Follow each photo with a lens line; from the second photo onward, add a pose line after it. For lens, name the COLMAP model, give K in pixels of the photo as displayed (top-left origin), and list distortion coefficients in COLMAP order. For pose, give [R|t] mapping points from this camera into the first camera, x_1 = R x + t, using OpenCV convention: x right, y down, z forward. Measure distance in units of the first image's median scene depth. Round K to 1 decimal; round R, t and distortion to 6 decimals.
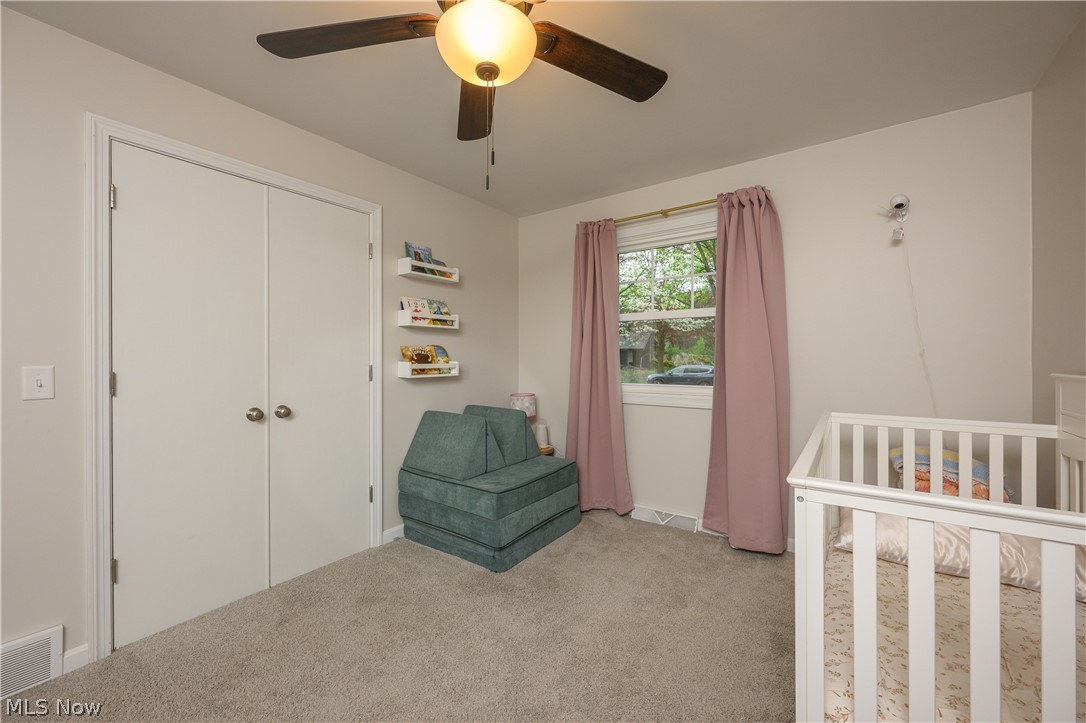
lens RADIAL K [[430.5, 0, 544.2], [0, 430.5, 356.9], [0, 0, 1]] dist [0.000649, -0.000044]
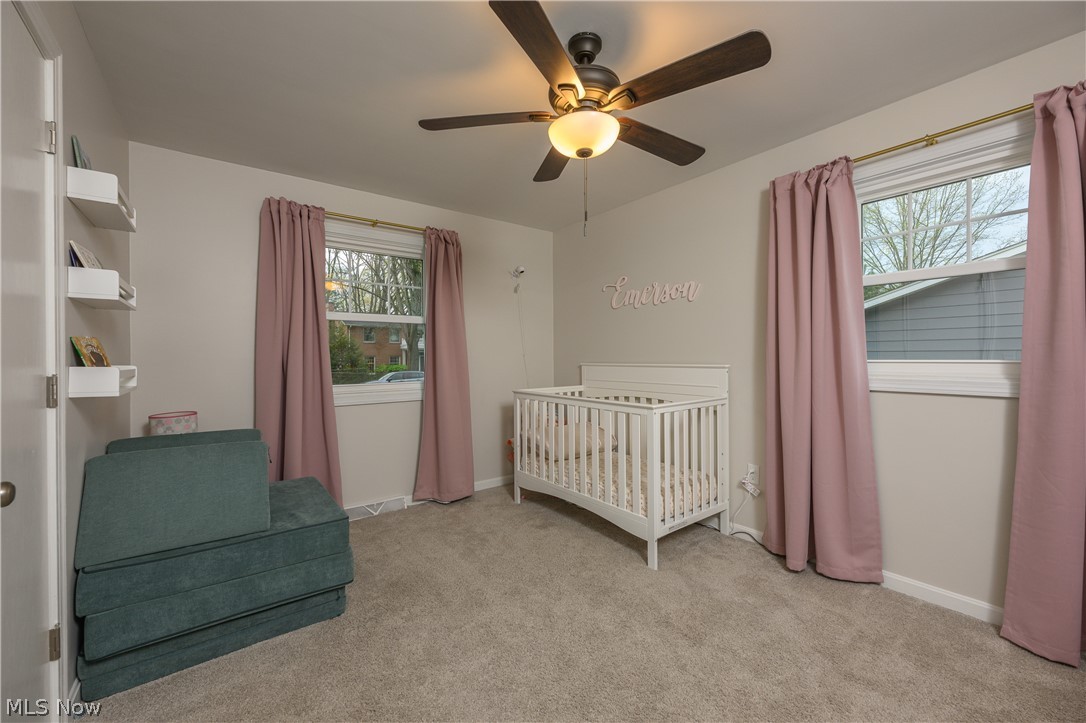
lens RADIAL K [[430.5, 0, 543.5], [0, 430.5, 356.5], [0, 0, 1]] dist [0.000649, -0.000044]
pose [[0.284723, -0.001200, 0.958609, -0.675687], [0.008312, 0.999965, -0.001217, 0.002991], [-0.958574, 0.008315, 0.284723, 0.322660]]
